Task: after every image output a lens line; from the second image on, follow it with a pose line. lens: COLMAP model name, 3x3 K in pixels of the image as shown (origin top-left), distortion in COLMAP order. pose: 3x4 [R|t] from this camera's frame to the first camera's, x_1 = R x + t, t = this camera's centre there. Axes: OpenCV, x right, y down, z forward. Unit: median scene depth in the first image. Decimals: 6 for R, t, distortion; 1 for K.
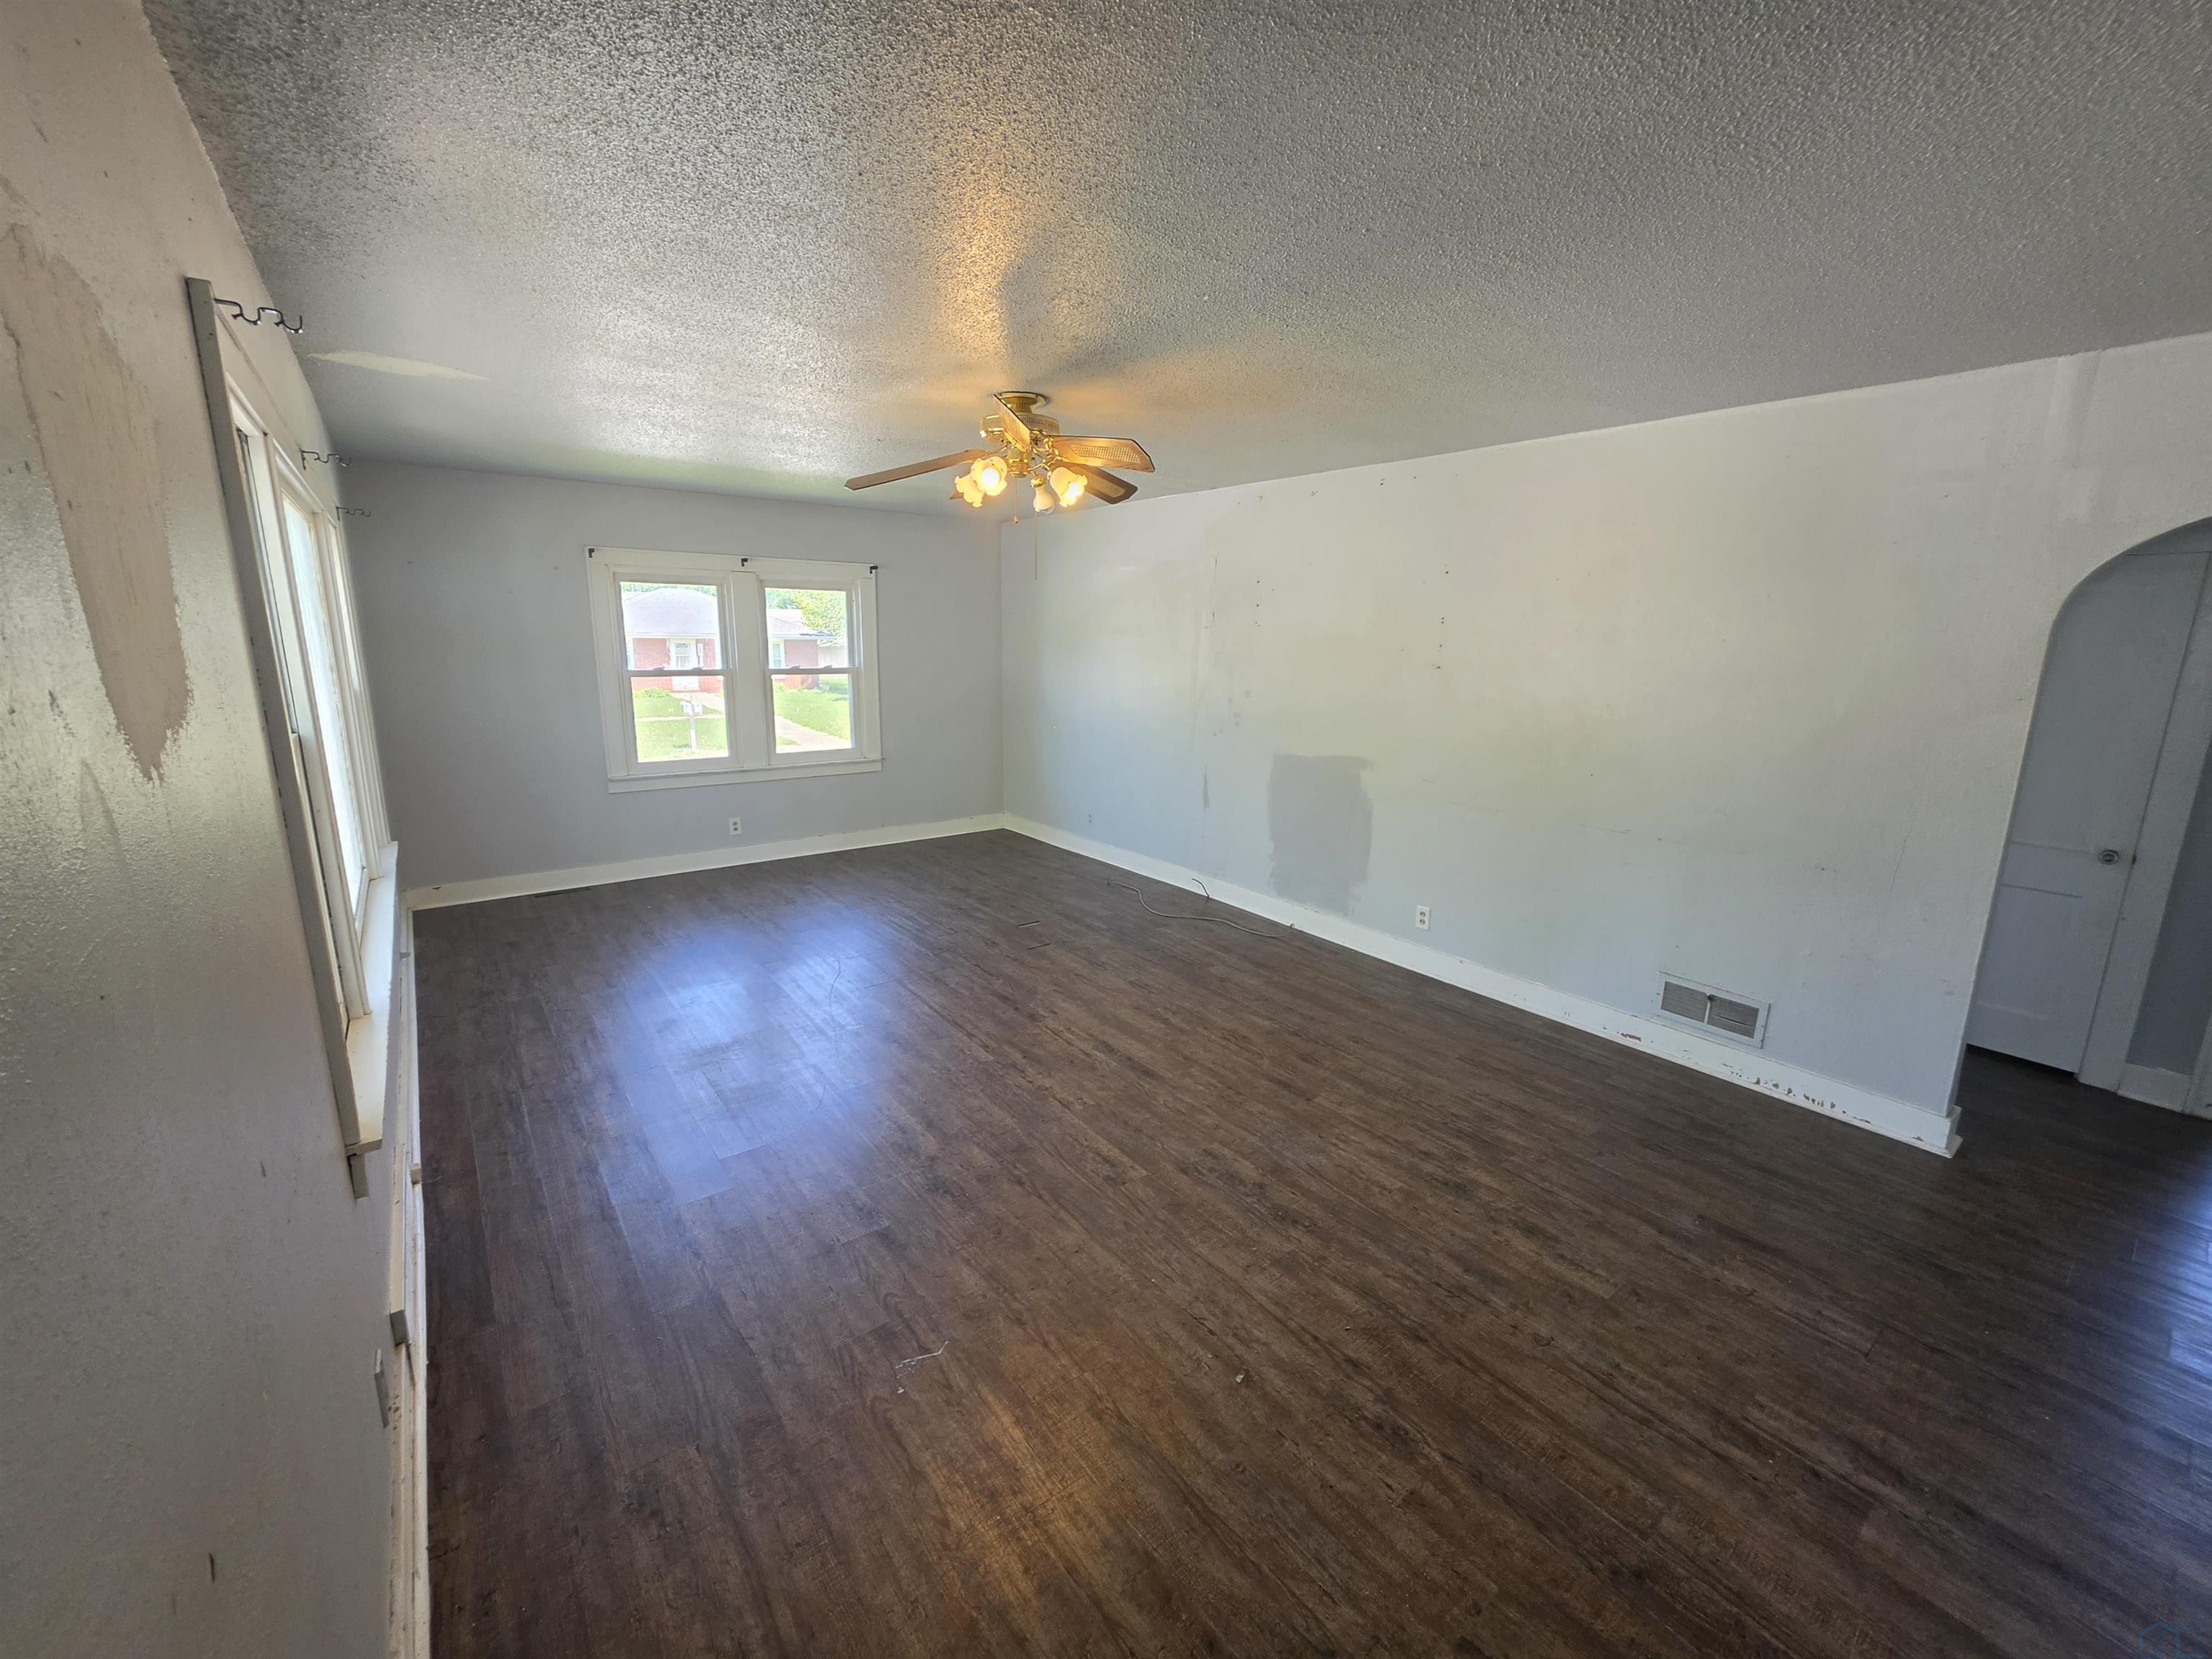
lens RADIAL K [[889.5, 0, 1106.0], [0, 889.5, 829.5], [0, 0, 1]] dist [-0.019041, 0.004905]
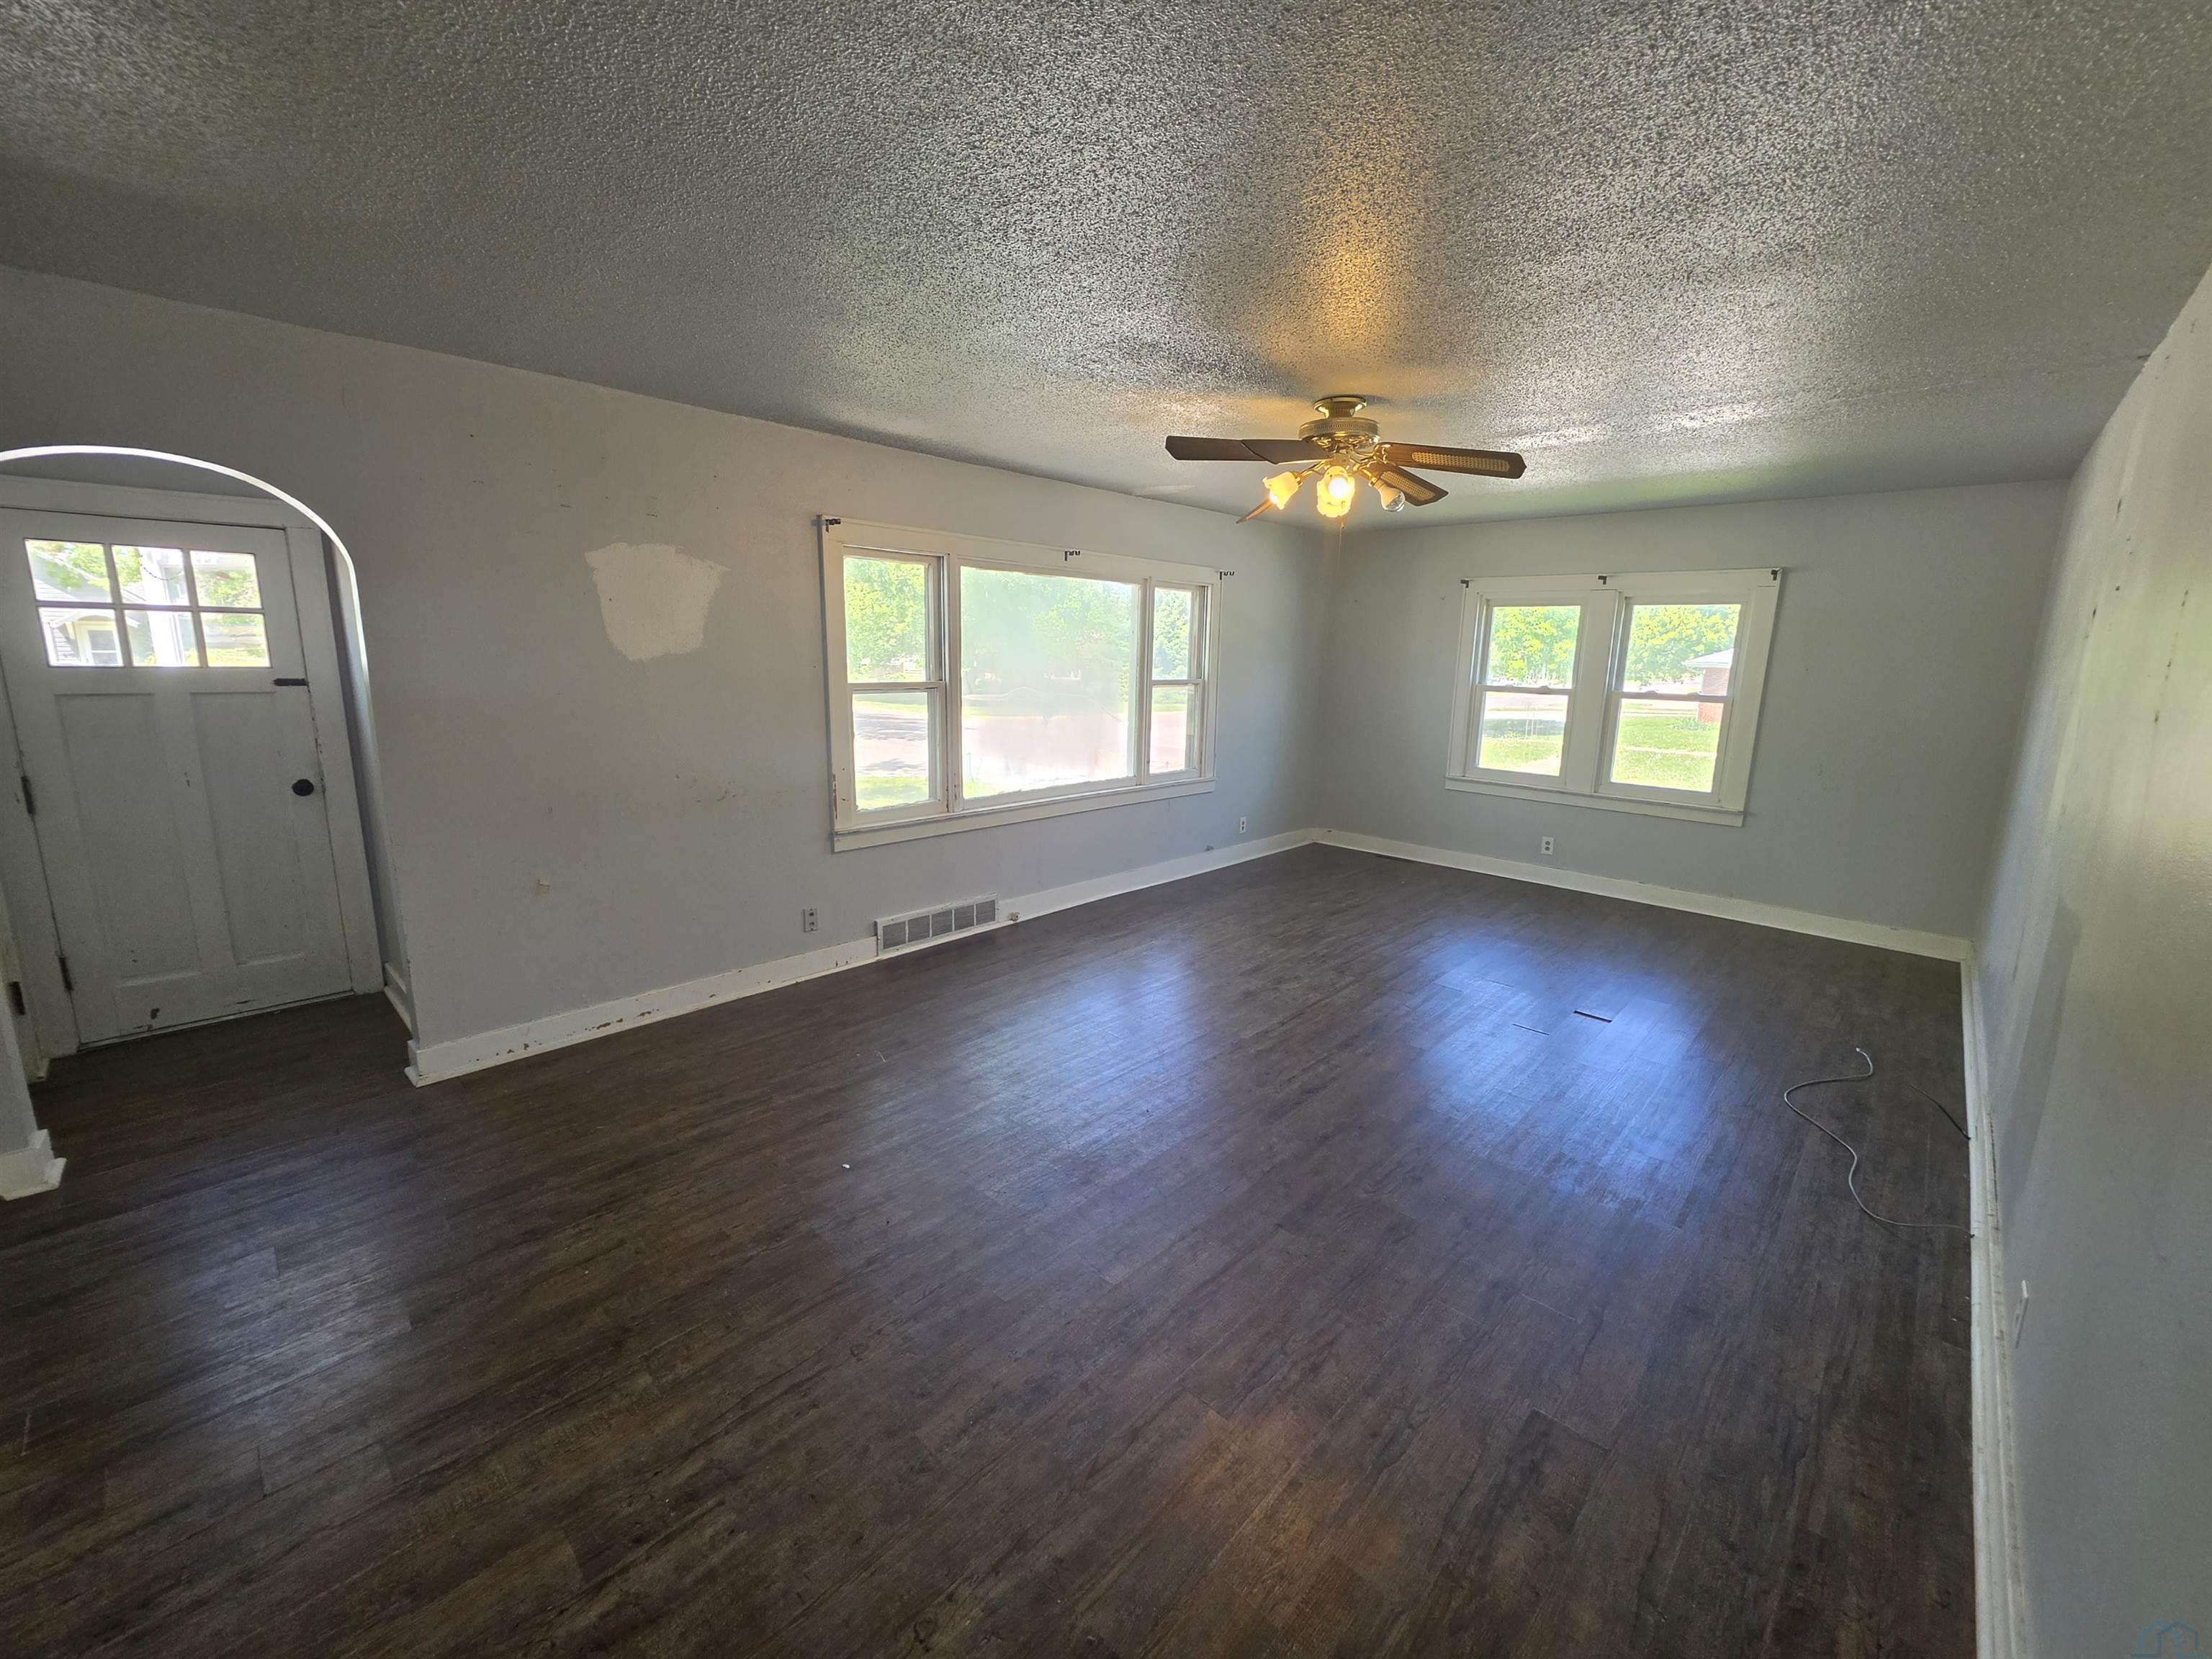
lens RADIAL K [[878.9, 0, 1106.0], [0, 878.9, 829.5], [0, 0, 1]] dist [0.000048, -0.000088]
pose [[0.155718, 0.193108, -0.968742, 0.780566], [-0.227237, 0.961406, 0.155119, -0.104183], [0.961309, 0.195979, 0.193589, 0.550969]]
